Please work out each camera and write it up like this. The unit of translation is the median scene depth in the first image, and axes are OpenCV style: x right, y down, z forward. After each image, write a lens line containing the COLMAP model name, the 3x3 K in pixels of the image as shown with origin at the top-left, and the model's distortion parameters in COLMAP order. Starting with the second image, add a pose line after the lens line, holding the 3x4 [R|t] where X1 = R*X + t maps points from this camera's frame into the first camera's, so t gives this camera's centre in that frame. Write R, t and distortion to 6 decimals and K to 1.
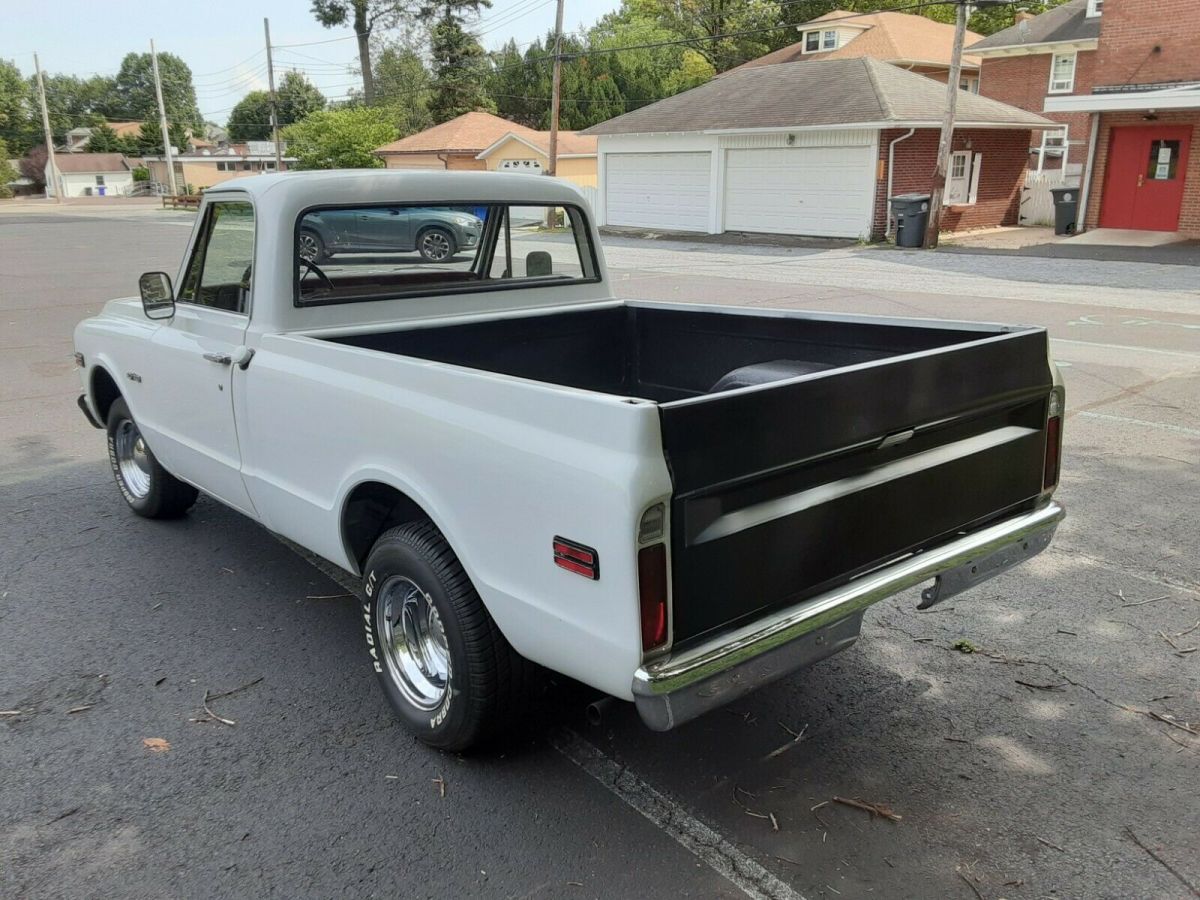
lens RADIAL K [[967.9, 0, 593.4], [0, 967.9, 455.5], [0, 0, 1]] dist [0.101369, -0.134959]
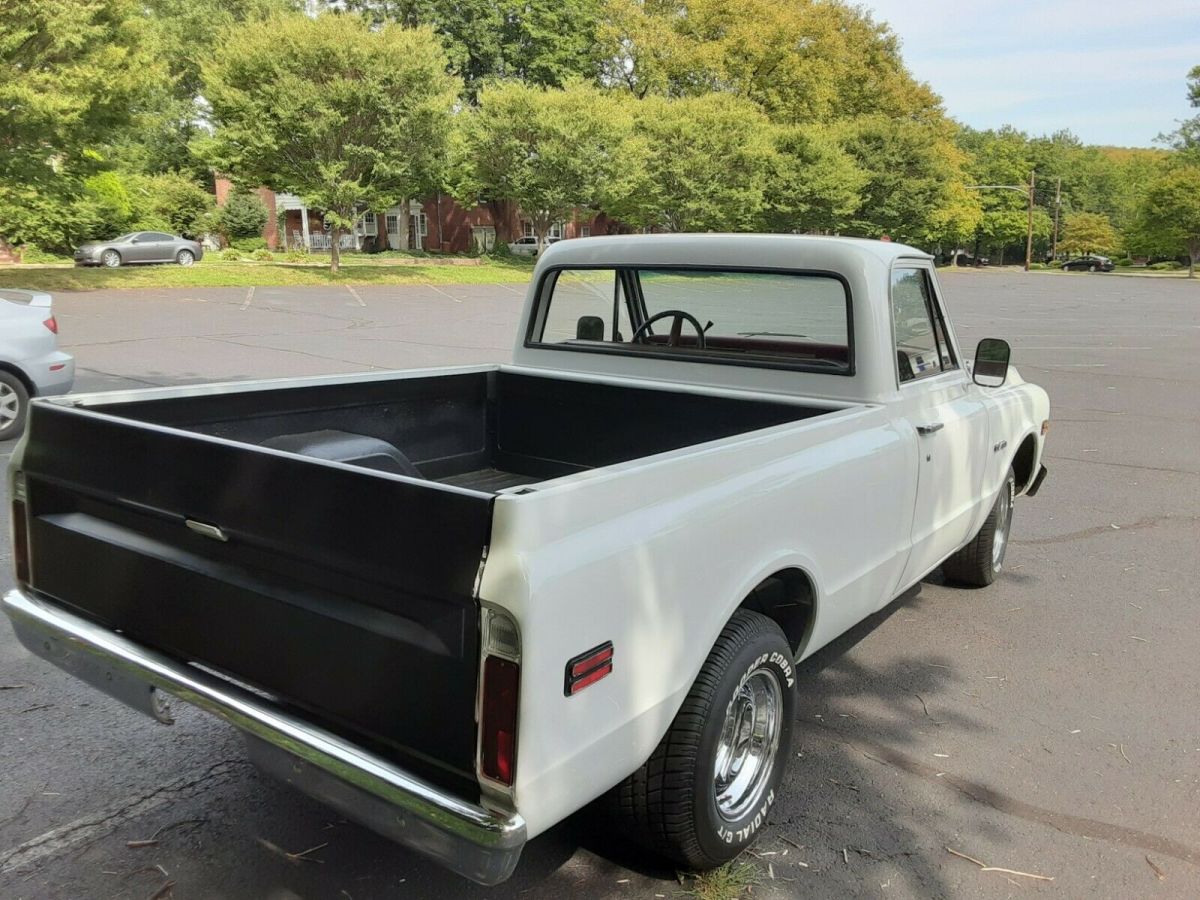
lens RADIAL K [[960.5, 0, 584.0], [0, 960.5, 460.2], [0, 0, 1]] dist [0.120857, -0.163540]
pose [[0.233919, 0.213464, -0.948533, 0.154164], [-0.275335, 0.950206, 0.145940, -0.037744], [0.932455, 0.227026, 0.281046, 0.135865]]
